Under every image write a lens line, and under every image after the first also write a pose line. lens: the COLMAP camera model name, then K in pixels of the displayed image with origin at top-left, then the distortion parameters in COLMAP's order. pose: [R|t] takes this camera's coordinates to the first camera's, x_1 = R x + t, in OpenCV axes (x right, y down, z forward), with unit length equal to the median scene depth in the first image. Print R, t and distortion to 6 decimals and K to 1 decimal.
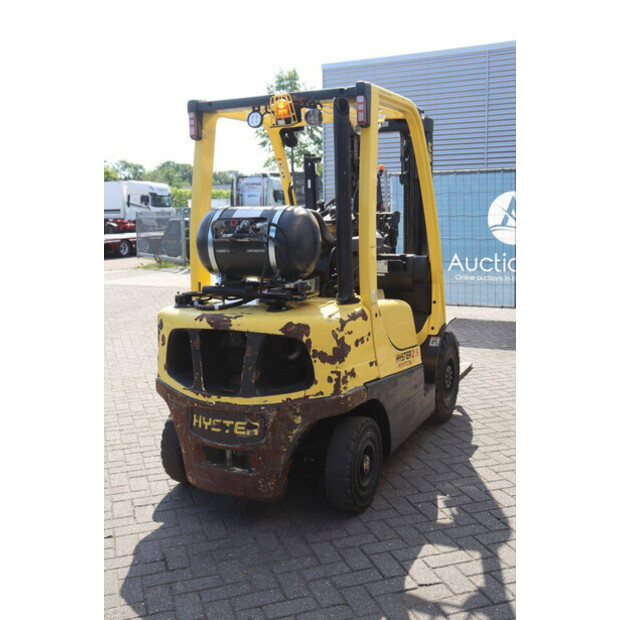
lens RADIAL K [[686.0, 0, 310.0], [0, 686.0, 310.0], [0, 0, 1]] dist [-0.027328, 0.006271]
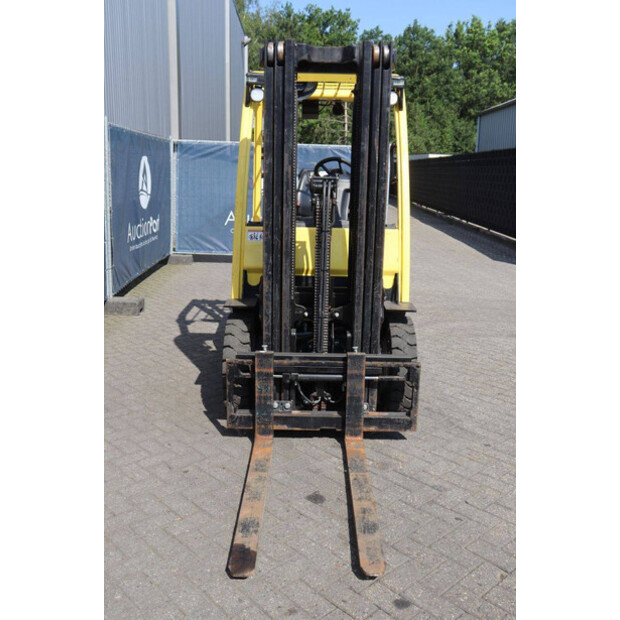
lens RADIAL K [[618.4, 0, 310.0], [0, 618.4, 310.0], [0, 0, 1]] dist [-0.134073, 0.232594]
pose [[-0.901766, 0.100296, -0.420427, 0.655558], [-0.061199, 0.933277, 0.353905, -0.382152], [0.427870, 0.344870, -0.835459, 2.532930]]
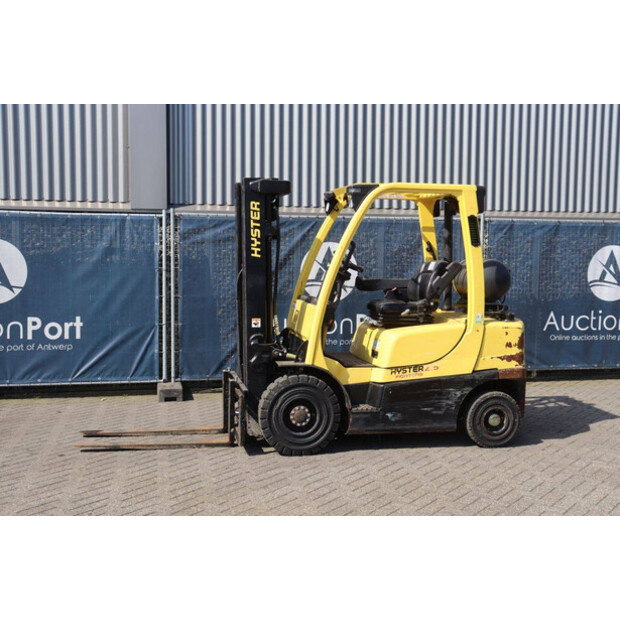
lens RADIAL K [[814.6, 0, 310.0], [0, 814.6, 310.0], [0, 0, 1]] dist [0.020318, 0.038959]
pose [[-0.608238, -0.049229, 0.792227, -1.555170], [0.116356, 0.981763, 0.150340, -0.410246], [-0.785180, 0.183622, -0.591417, 2.748613]]
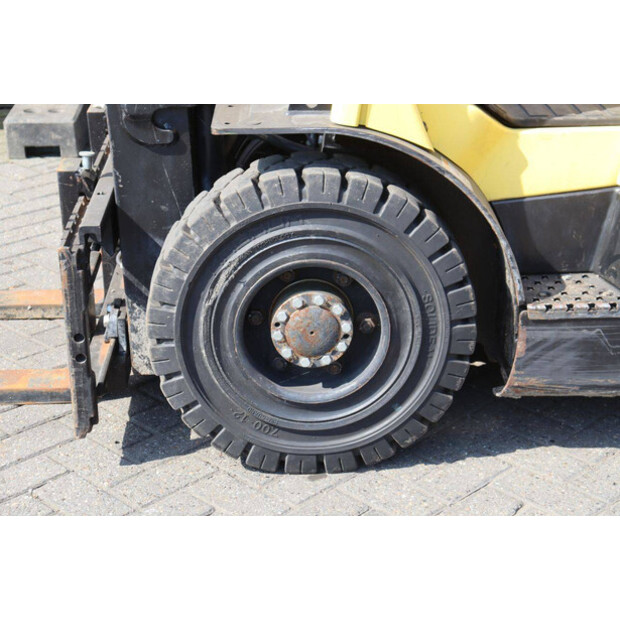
lens RADIAL K [[1277.9, 0, 310.0], [0, 1277.9, 310.0], [0, 0, 1]] dist [0.310811, 0.071986]
pose [[-0.457648, -0.319565, 0.829721, -0.636763], [0.152304, 0.891211, 0.427254, -0.208086], [-0.875992, 0.321902, -0.359190, 1.929980]]
